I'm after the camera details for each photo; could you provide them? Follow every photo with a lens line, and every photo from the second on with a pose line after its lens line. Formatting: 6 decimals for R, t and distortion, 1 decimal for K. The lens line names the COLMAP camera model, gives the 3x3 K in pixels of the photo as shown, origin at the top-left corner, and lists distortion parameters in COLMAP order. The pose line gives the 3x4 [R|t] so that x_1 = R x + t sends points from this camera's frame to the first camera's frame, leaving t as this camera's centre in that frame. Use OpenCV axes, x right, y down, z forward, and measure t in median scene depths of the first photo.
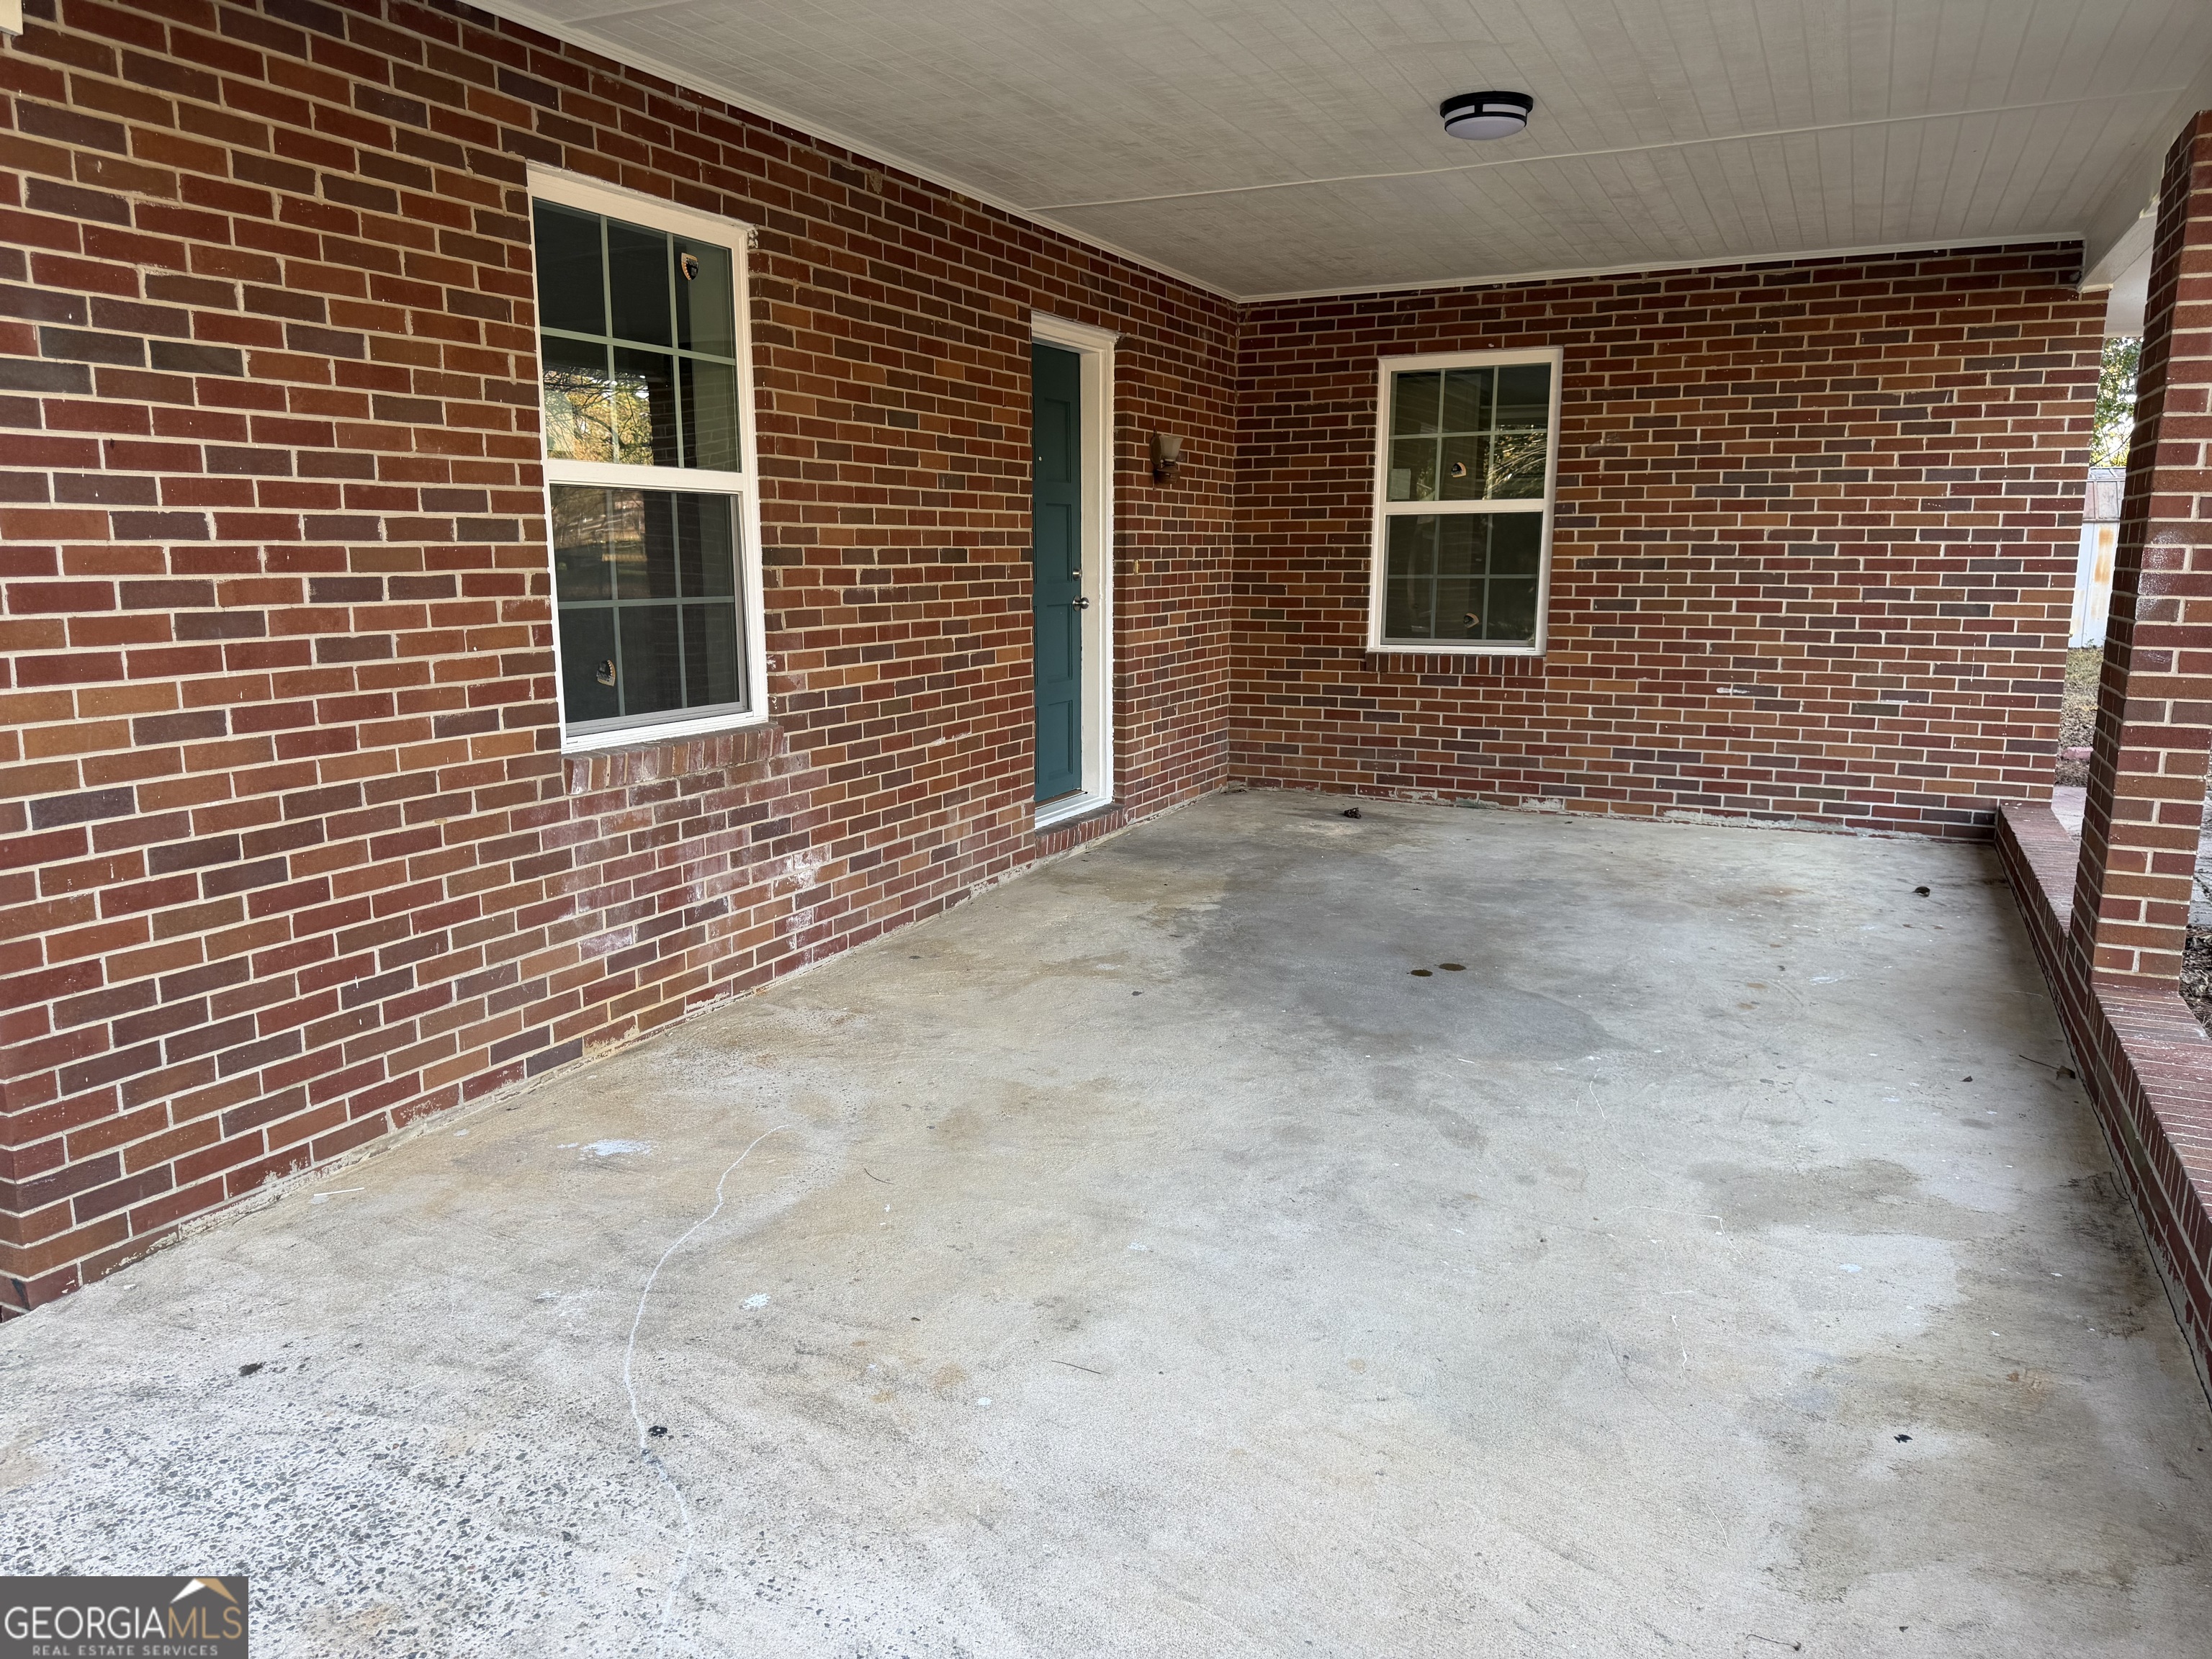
lens RADIAL K [[1554.1, 0, 1091.7], [0, 1554.1, 821.8], [0, 0, 1]] dist [0.048577, -0.060858]
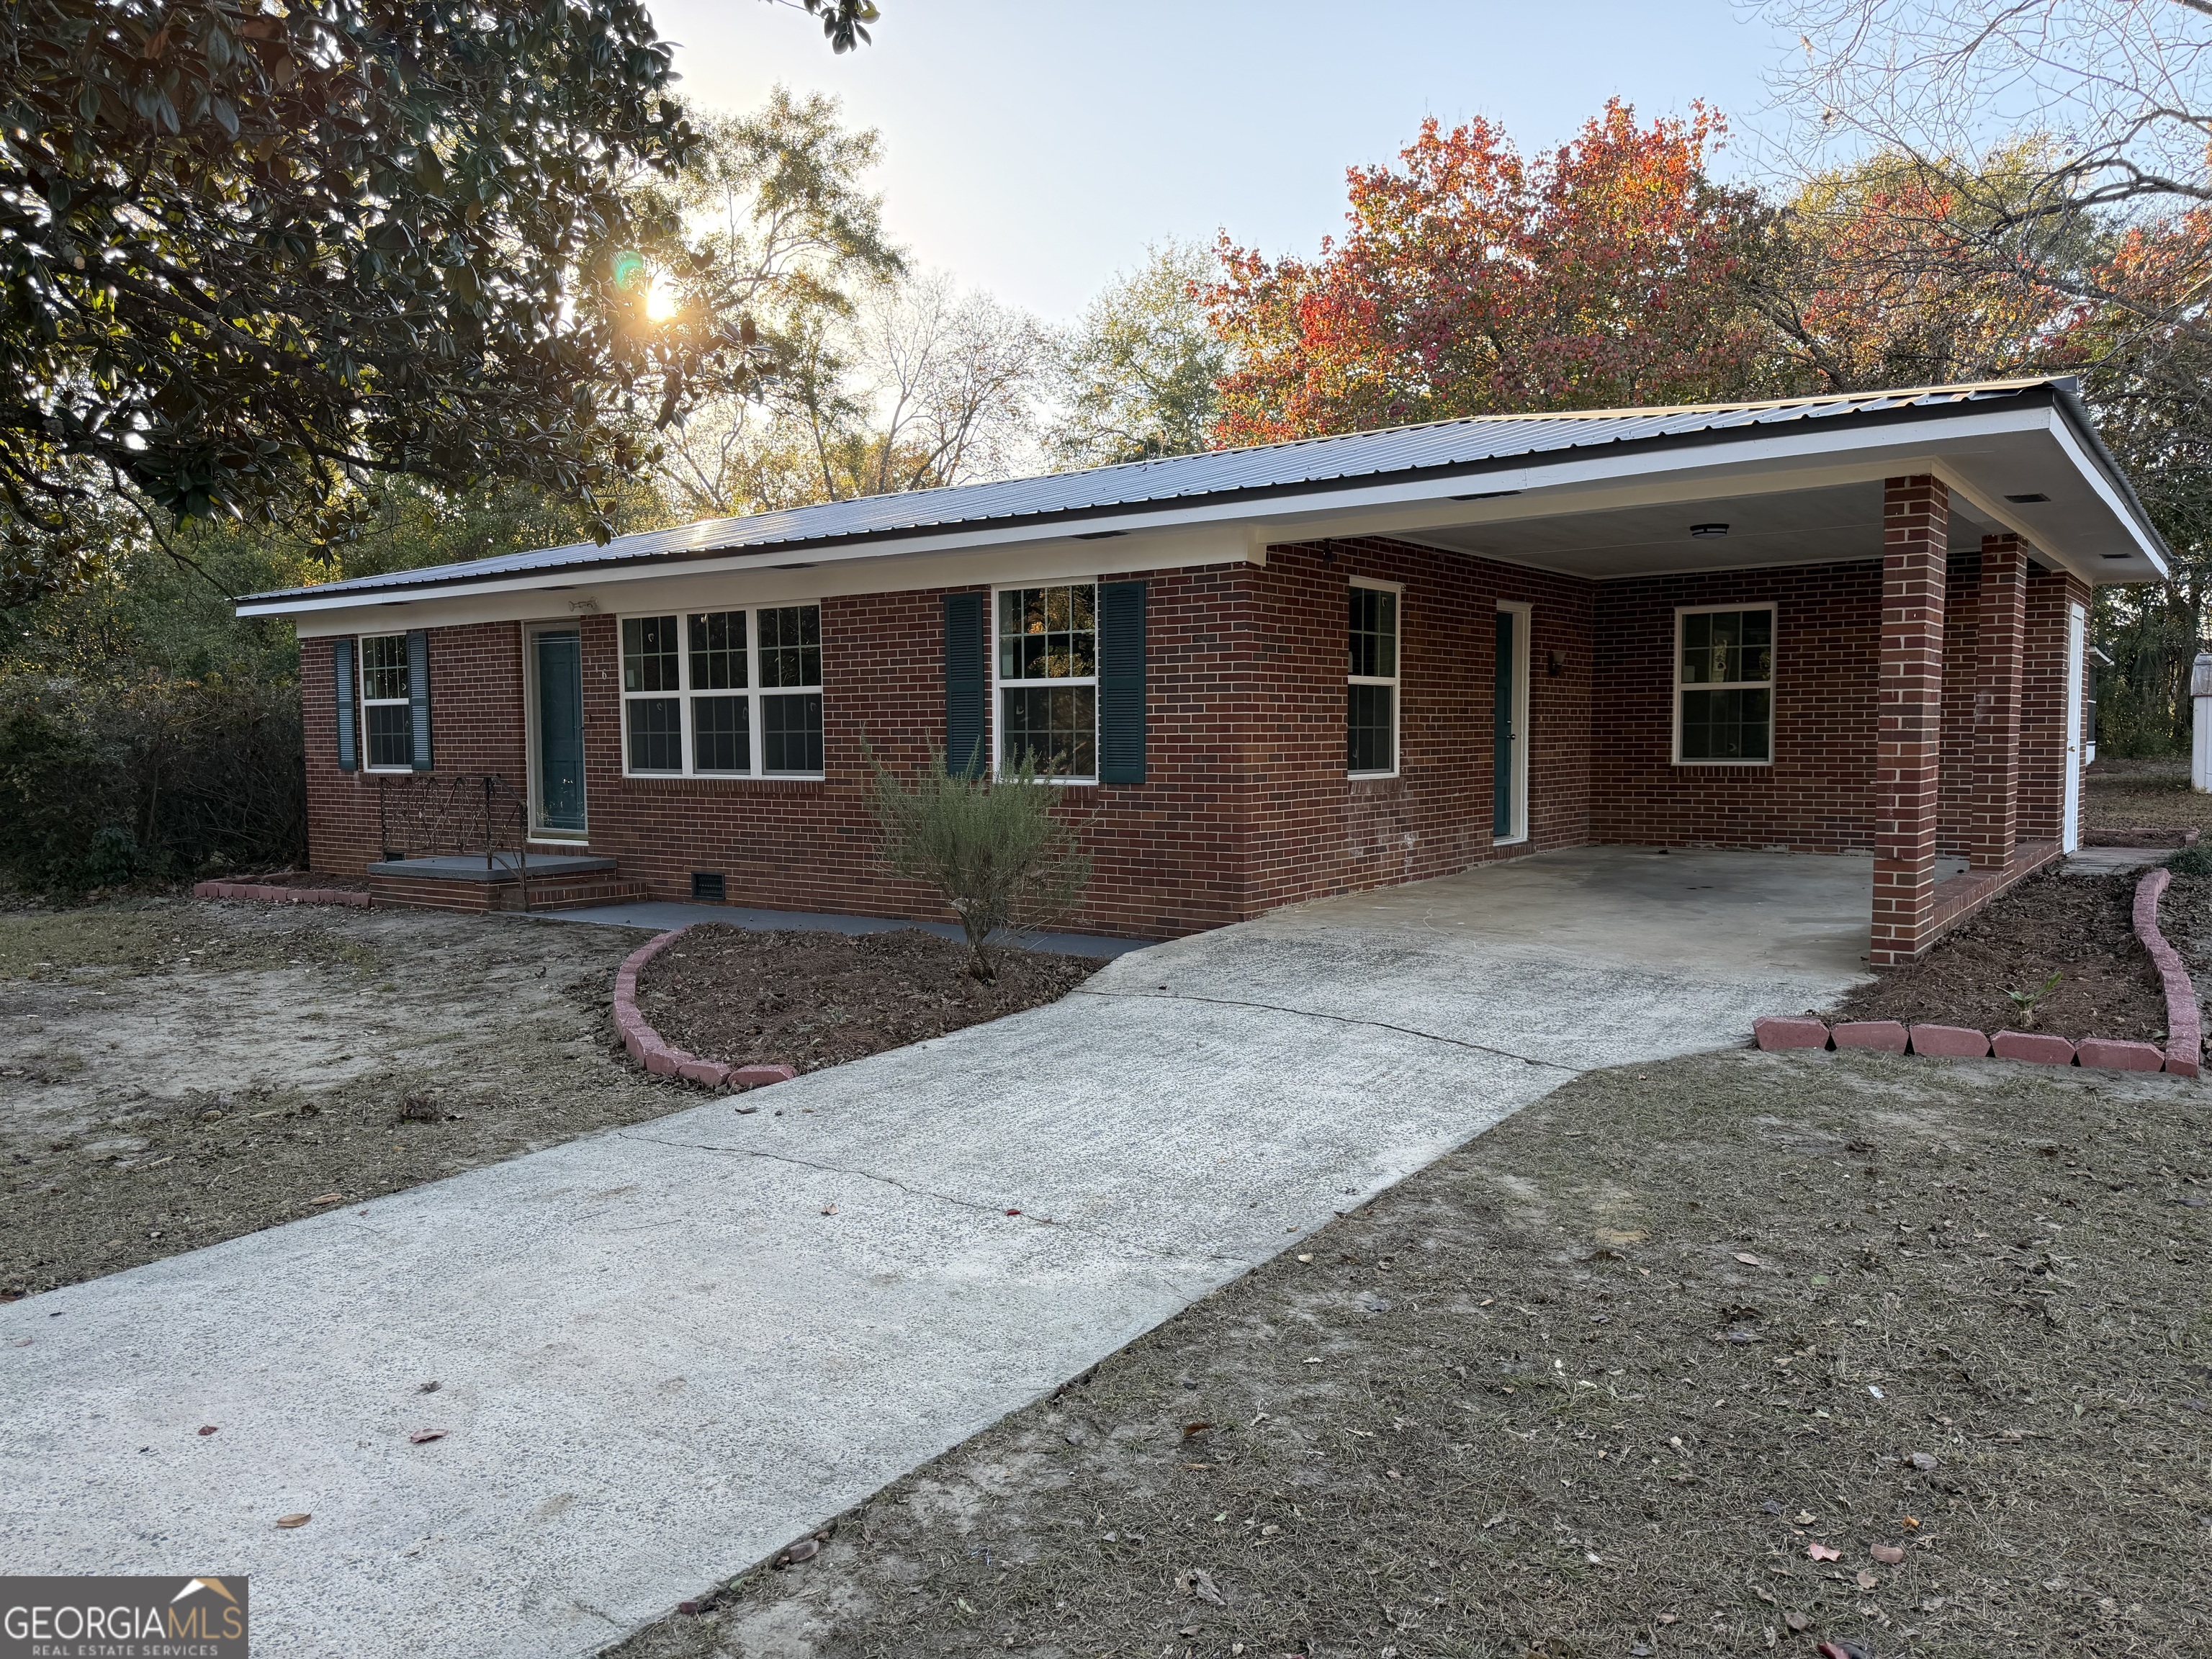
lens RADIAL K [[1554.1, 0, 1072.2], [0, 1554.1, 828.6], [0, 0, 1]] dist [0.048577, -0.060858]
pose [[0.977716, 0.005286, -0.209865, -0.228888], [-0.028711, 0.993657, -0.108730, 0.343150], [0.207959, 0.112332, 0.971666, -1.700446]]
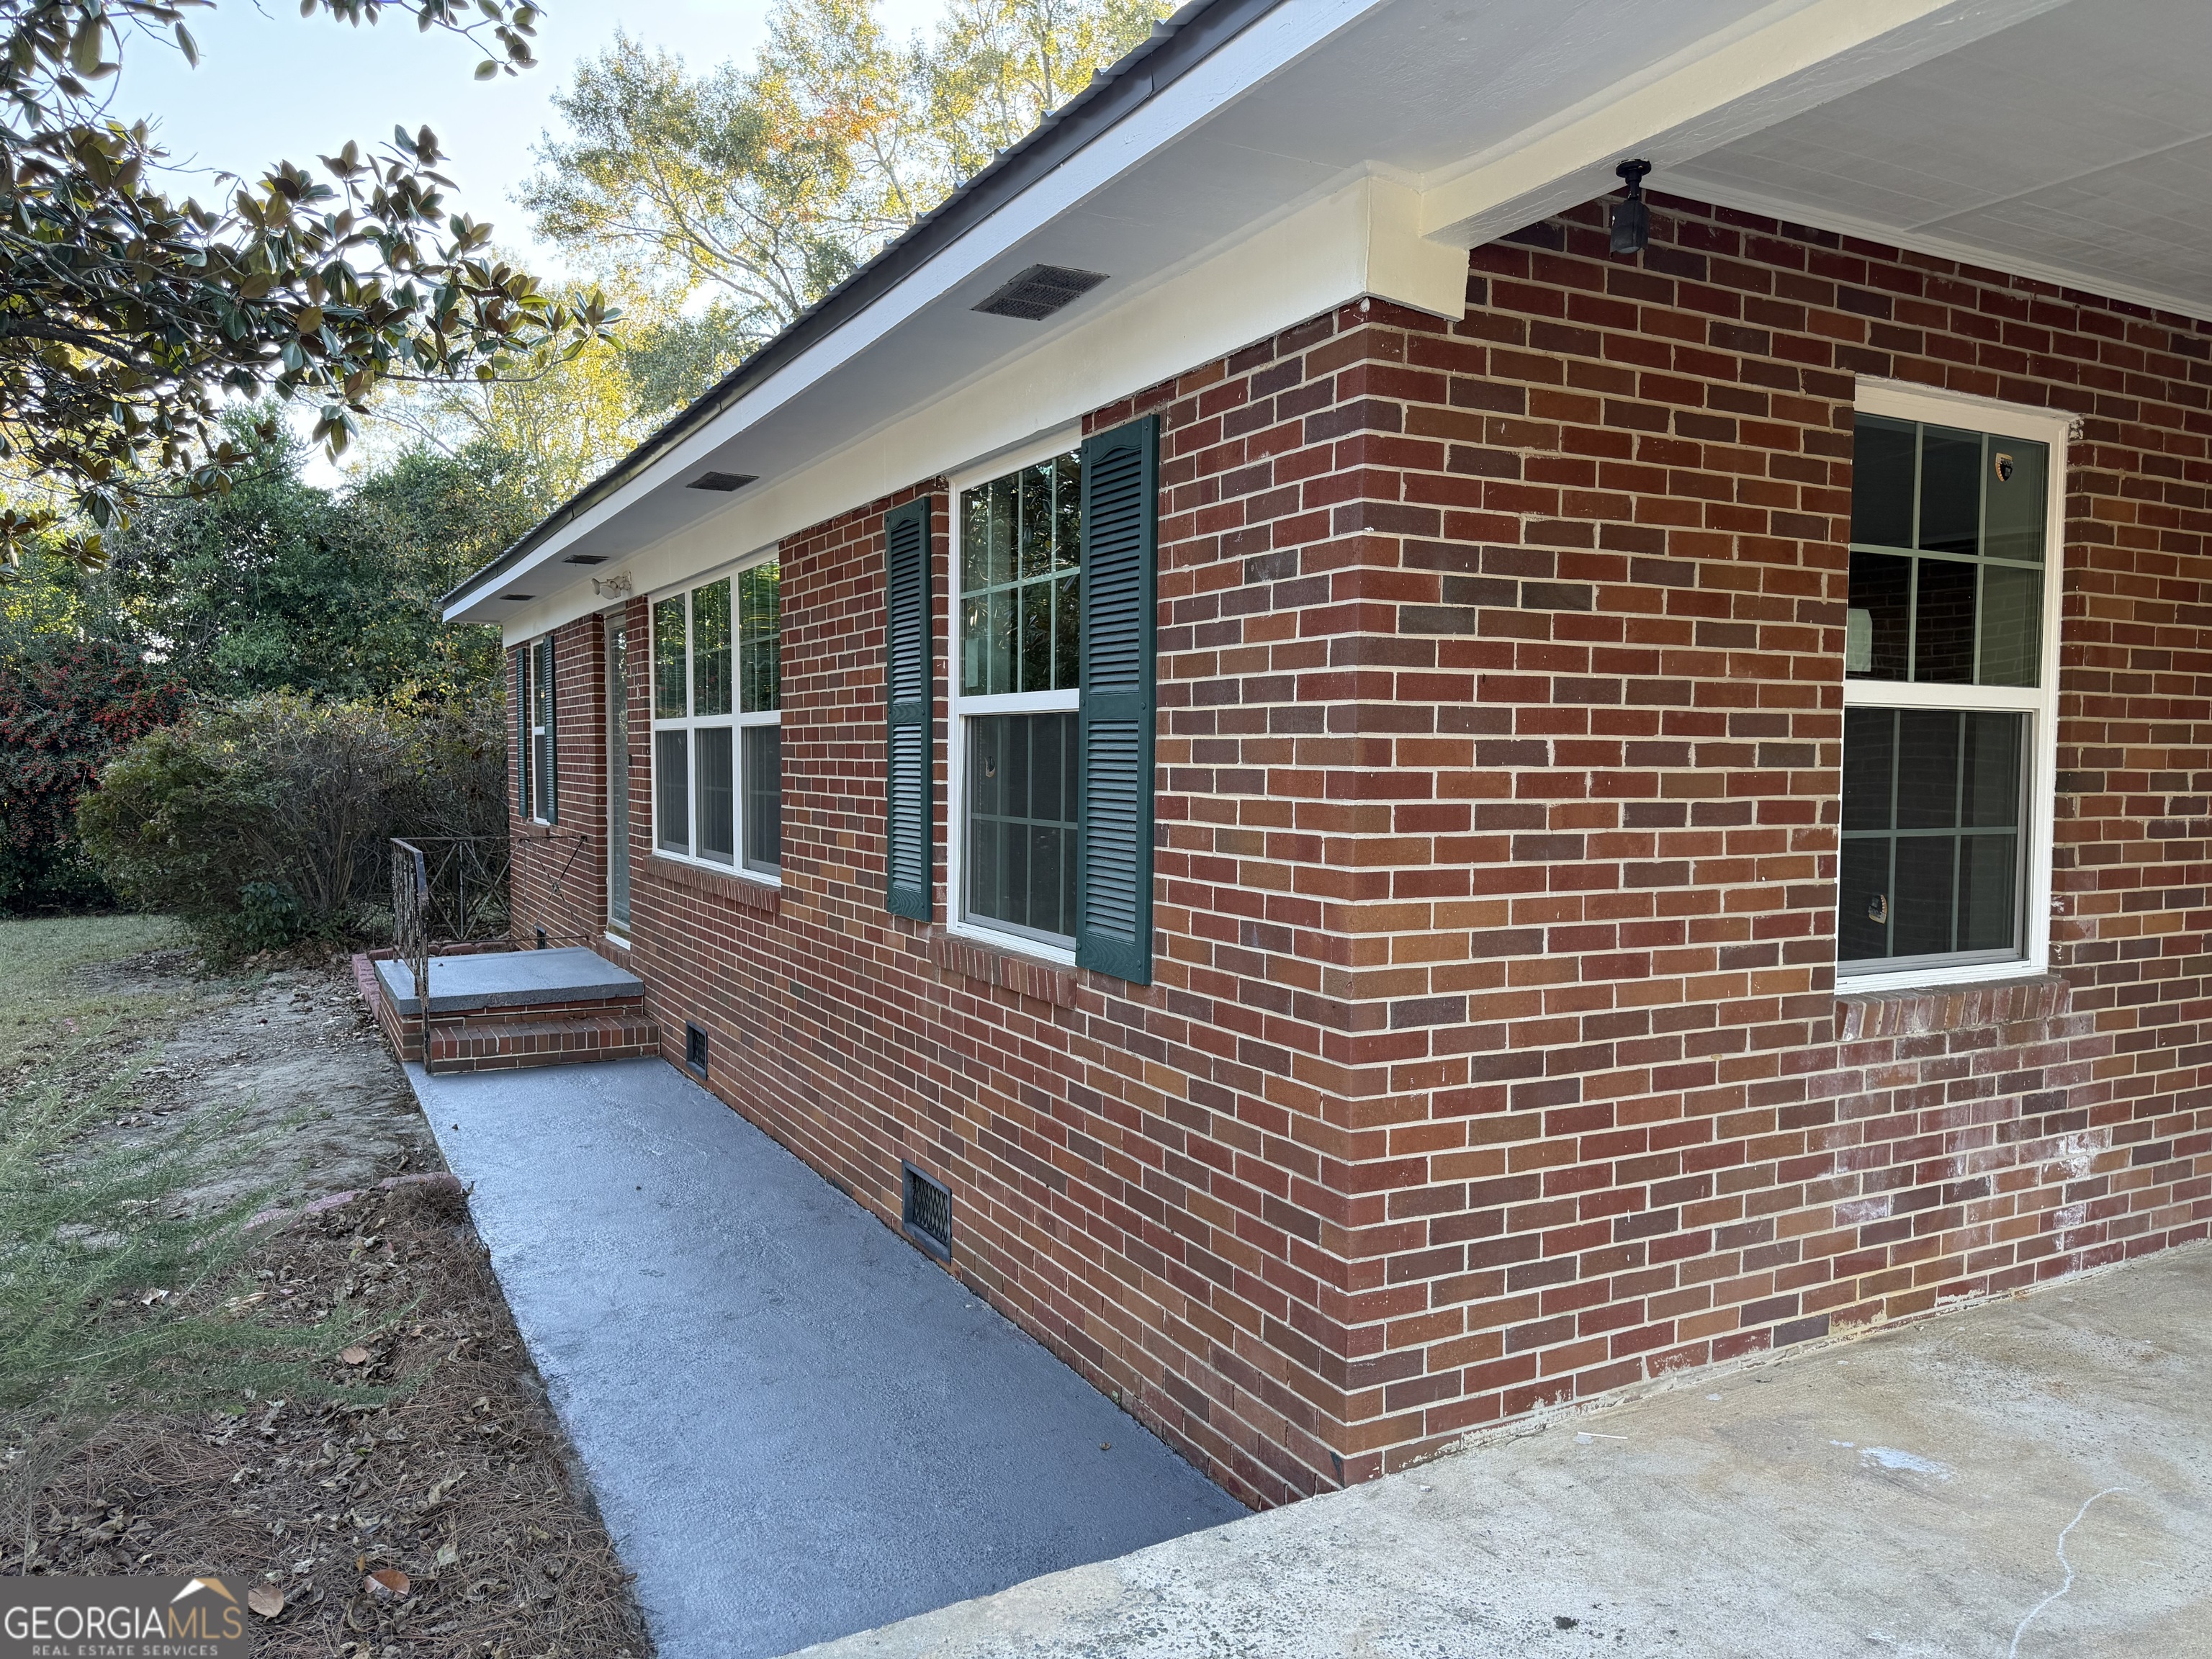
lens RADIAL K [[1554.1, 0, 1087.6], [0, 1554.1, 835.3], [0, 0, 1]] dist [0.048577, -0.060858]
pose [[0.804063, 0.035561, -0.593480, -0.143976], [-0.109950, 0.989886, -0.089651, -0.005691], [0.584289, 0.137338, 0.799840, -0.000795]]
